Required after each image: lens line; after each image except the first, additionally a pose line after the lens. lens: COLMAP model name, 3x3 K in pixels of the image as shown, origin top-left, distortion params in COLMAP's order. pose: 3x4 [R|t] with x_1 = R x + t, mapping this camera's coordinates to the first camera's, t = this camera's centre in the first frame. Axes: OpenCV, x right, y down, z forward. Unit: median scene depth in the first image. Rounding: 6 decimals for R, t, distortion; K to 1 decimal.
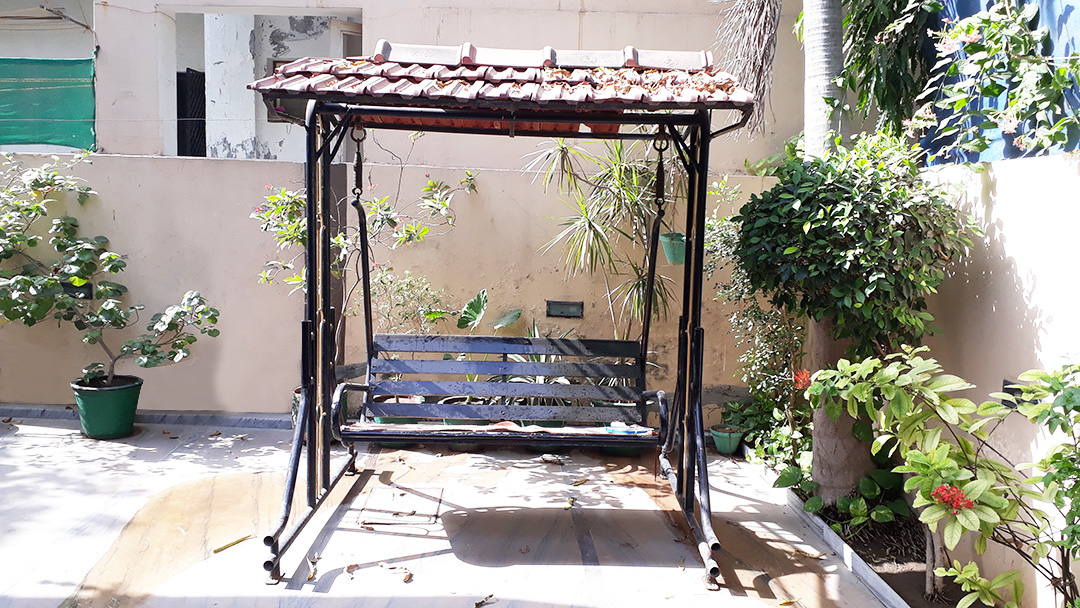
lens RADIAL K [[878.3, 0, 539.8], [0, 878.3, 302.4], [0, 0, 1]] dist [0.104830, -0.162606]
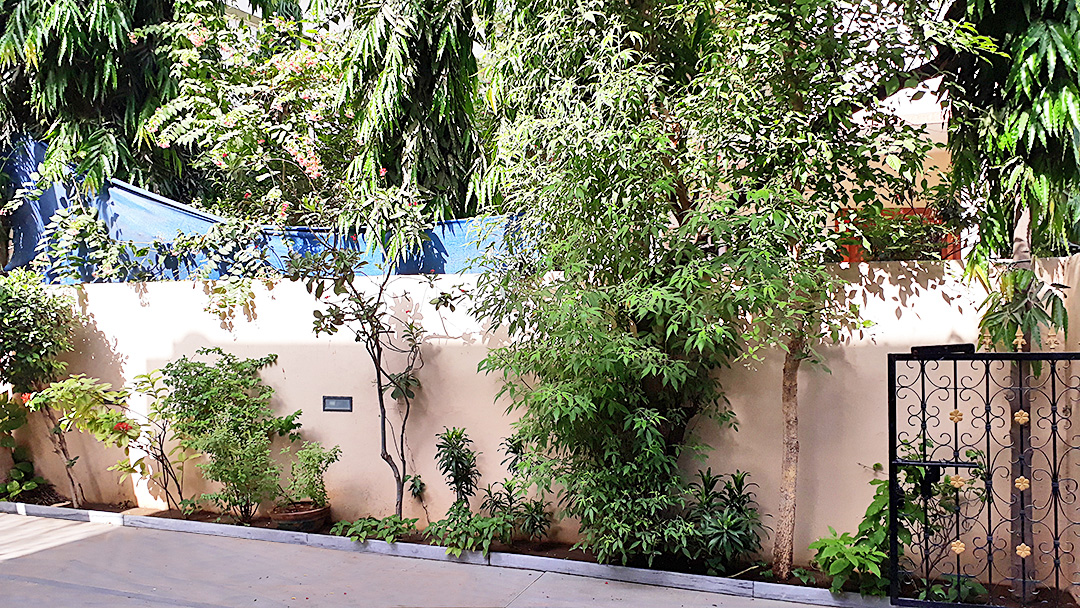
lens RADIAL K [[878.3, 0, 541.0], [0, 878.3, 304.5], [0, 0, 1]] dist [0.104830, -0.162606]
pose [[0.429041, -0.033085, 0.902679, -0.912151], [0.111244, 0.993657, -0.016455, 0.036229], [-0.896409, 0.107478, 0.430000, -0.820508]]
